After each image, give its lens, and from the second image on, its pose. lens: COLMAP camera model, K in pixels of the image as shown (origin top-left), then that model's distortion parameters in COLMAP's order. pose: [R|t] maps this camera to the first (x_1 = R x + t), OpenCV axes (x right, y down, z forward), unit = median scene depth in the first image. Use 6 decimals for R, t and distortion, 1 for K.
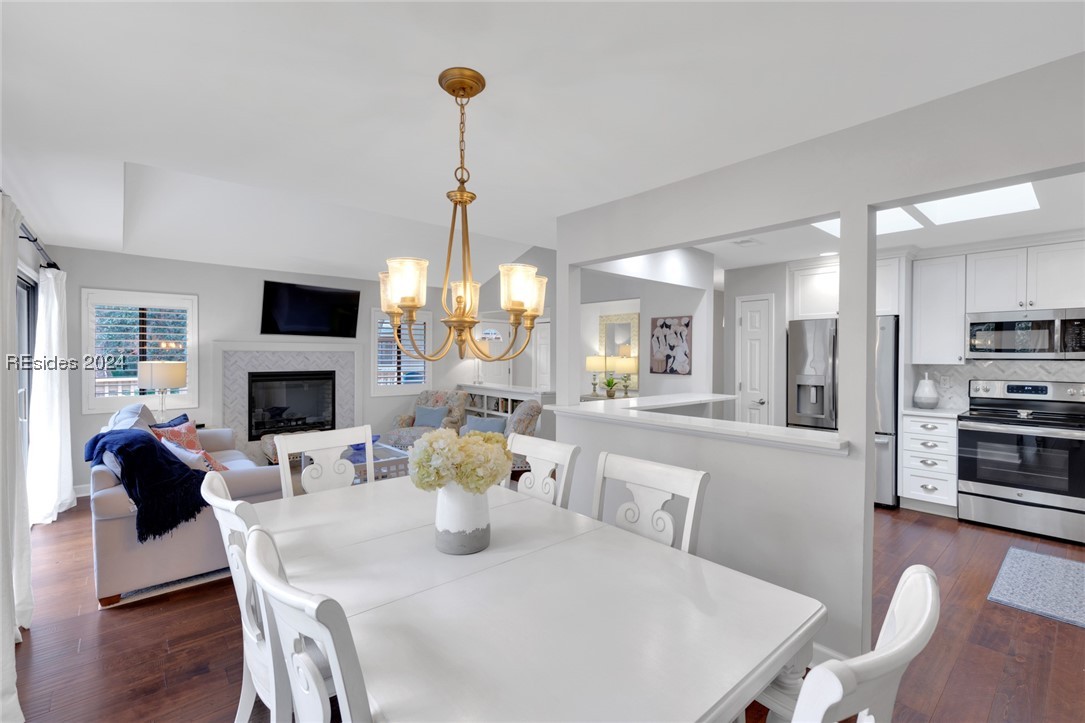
lens RADIAL K [[477.6, 0, 546.2], [0, 477.6, 359.2], [0, 0, 1]] dist [0.008314, -0.000697]
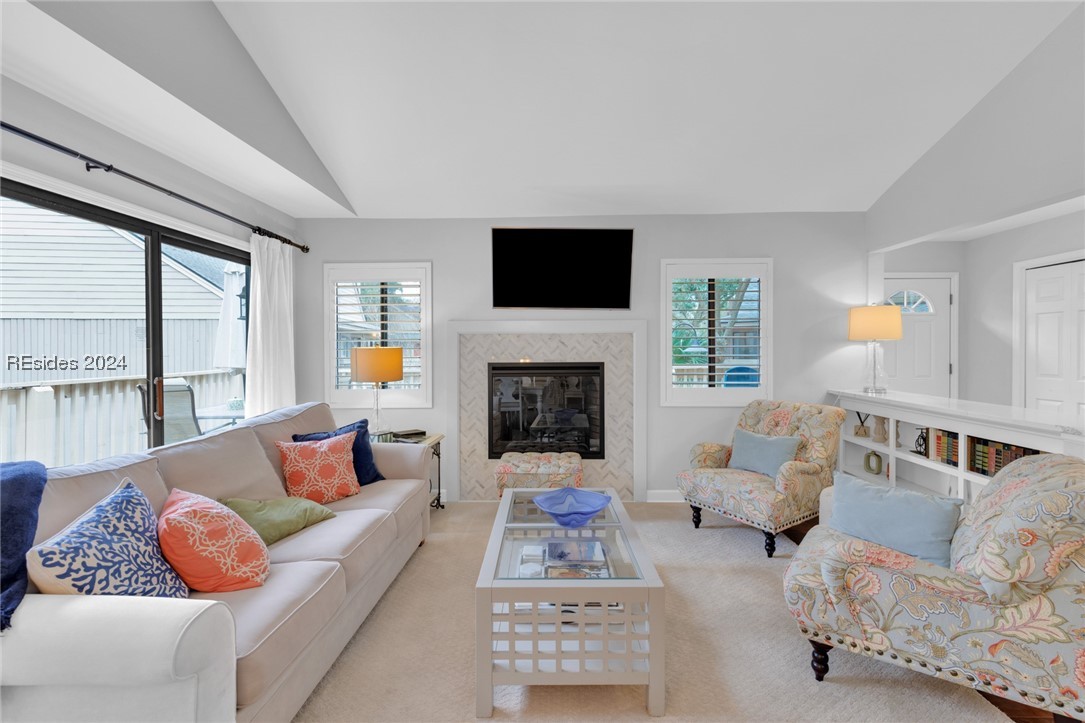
lens RADIAL K [[477.6, 0, 544.7], [0, 477.6, 356.3], [0, 0, 1]] dist [0.008314, -0.000697]
pose [[0.727219, -0.000855, -0.686404, -0.072033], [0.002856, 0.999994, 0.001779, 0.017646], [0.686399, -0.003254, 0.727218, 0.588613]]
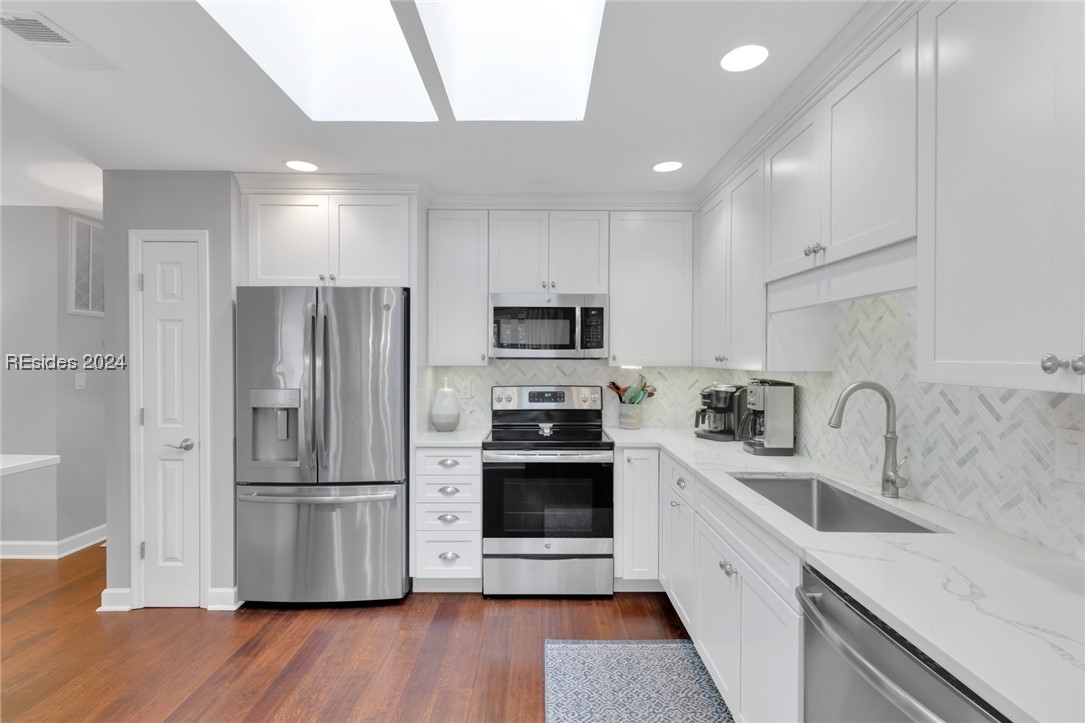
lens RADIAL K [[505.4, 0, 542.5], [0, 505.4, 360.4], [0, 0, 1]] dist [0.001185, -0.000789]
pose [[0.655196, -0.008581, 0.755410, 0.307749], [0.004089, 0.999961, 0.007812, -0.002392], [-0.755448, -0.002029, 0.655206, 0.384547]]
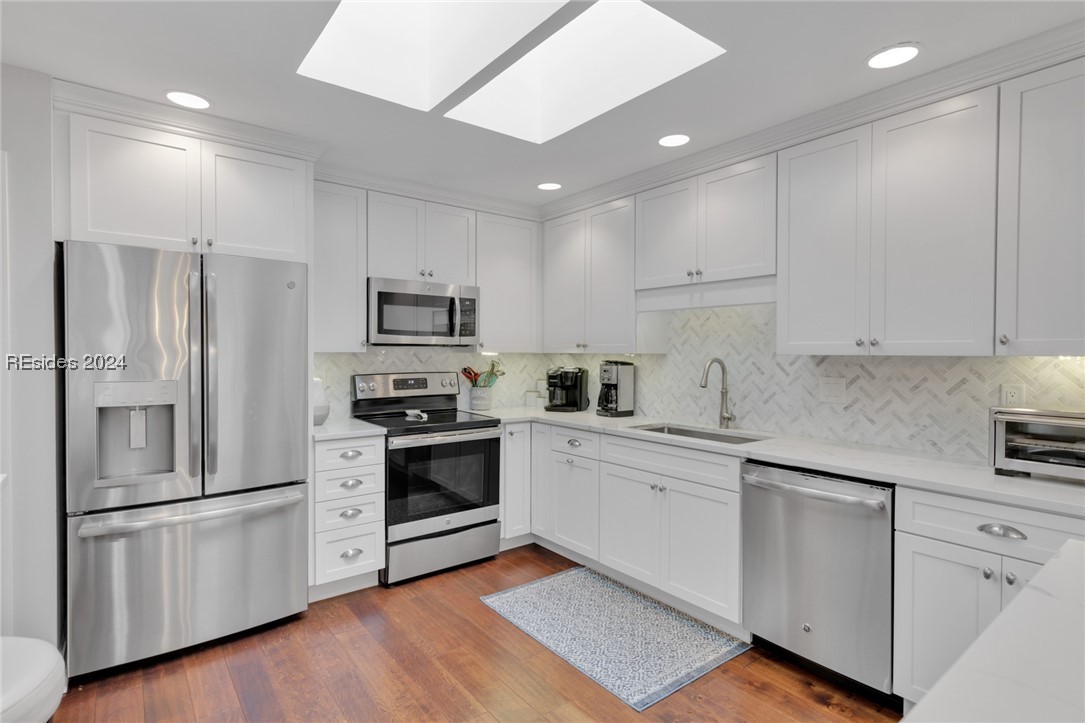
lens RADIAL K [[539.9, 0, 542.4], [0, 539.9, 359.4], [0, 0, 1]] dist [-0.002162, -0.001099]
pose [[0.059242, -0.017375, 0.998092, 0.107171], [0.002949, 0.999847, 0.017231, 0.006785], [-0.998239, 0.001922, 0.059285, 0.602902]]
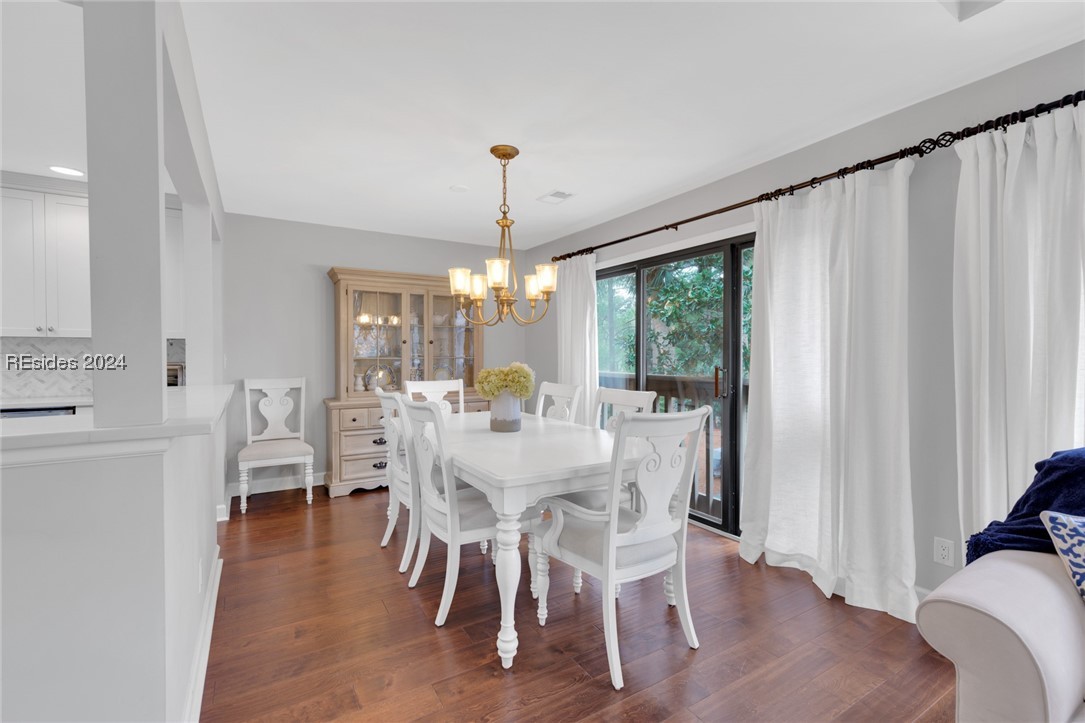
lens RADIAL K [[477.6, 0, 542.7], [0, 477.6, 360.7], [0, 0, 1]] dist [0.008314, -0.000697]
pose [[-0.984058, -0.005953, 0.177746, -0.204254], [-0.002428, 0.999796, 0.020043, 0.029466], [-0.177829, 0.019292, -0.983872, 0.878906]]
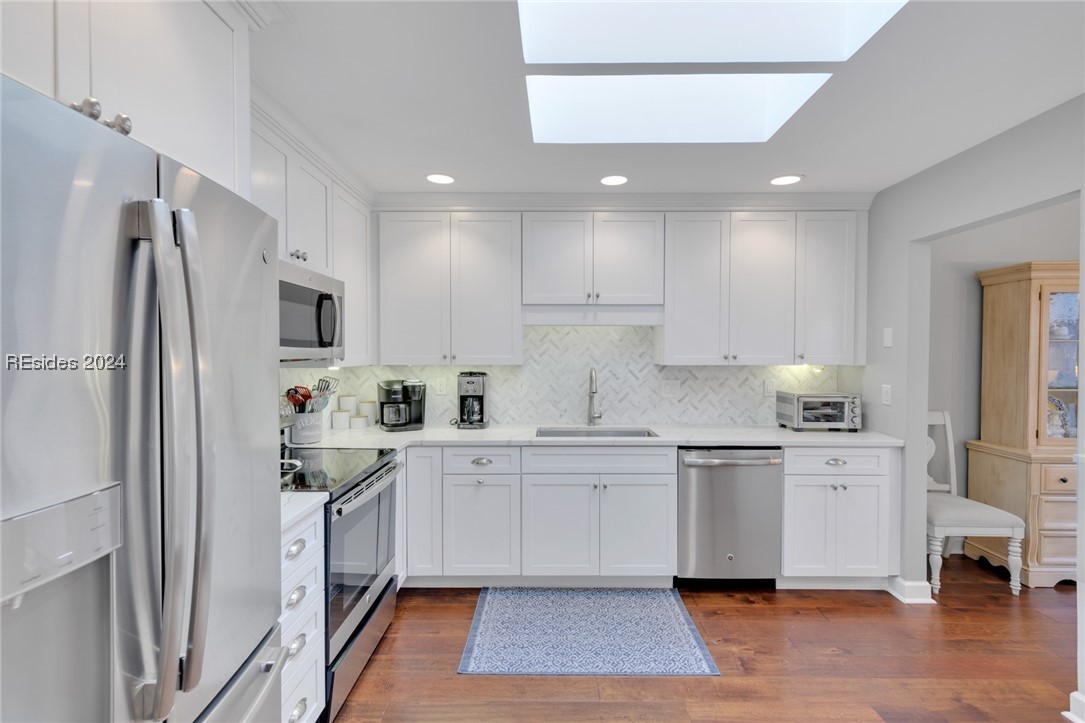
lens RADIAL K [[477.6, 0, 545.6], [0, 477.6, 359.4], [0, 0, 1]] dist [0.008314, -0.000697]
pose [[-0.752153, -0.016750, 0.658776, 0.349350], [0.001151, 0.999642, 0.026731, -0.012038], [-0.658988, 0.020864, -0.751864, 0.966396]]
